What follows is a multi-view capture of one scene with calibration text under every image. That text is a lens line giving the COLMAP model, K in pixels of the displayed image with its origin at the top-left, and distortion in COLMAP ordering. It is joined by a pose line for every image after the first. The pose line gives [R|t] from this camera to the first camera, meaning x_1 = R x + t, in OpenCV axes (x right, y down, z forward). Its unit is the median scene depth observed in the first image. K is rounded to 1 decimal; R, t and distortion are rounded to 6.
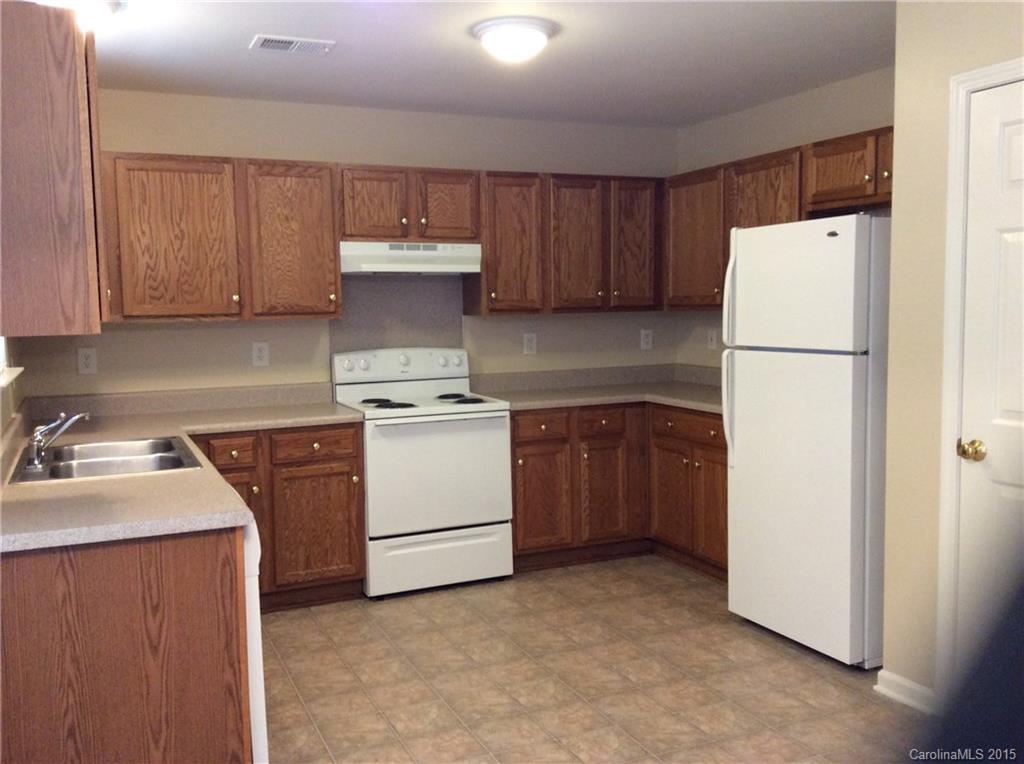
lens RADIAL K [[893.0, 0, 515.1], [0, 893.0, 382.4], [0, 0, 1]] dist [0.188222, -0.401829]
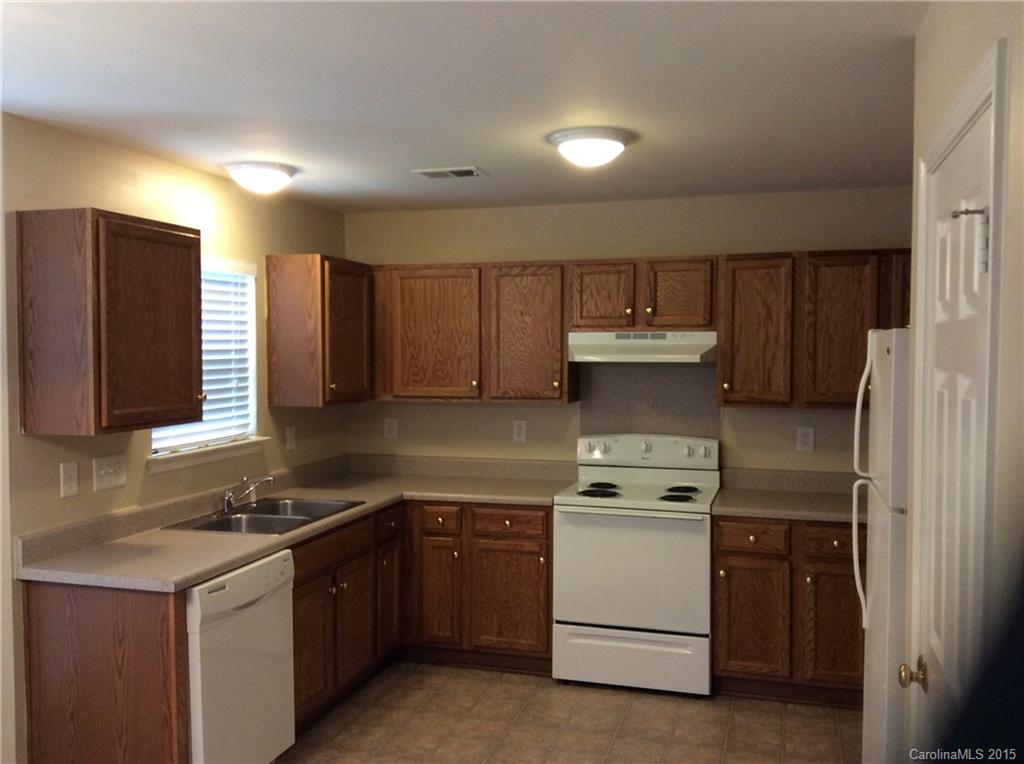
lens RADIAL K [[893.0, 0, 515.1], [0, 893.0, 382.4], [0, 0, 1]] dist [0.188222, -0.401829]
pose [[0.770910, 0.042290, -0.635538, 0.438892], [-0.071742, 0.997209, -0.020666, -0.072521], [0.632891, 0.061526, 0.771793, 0.153431]]
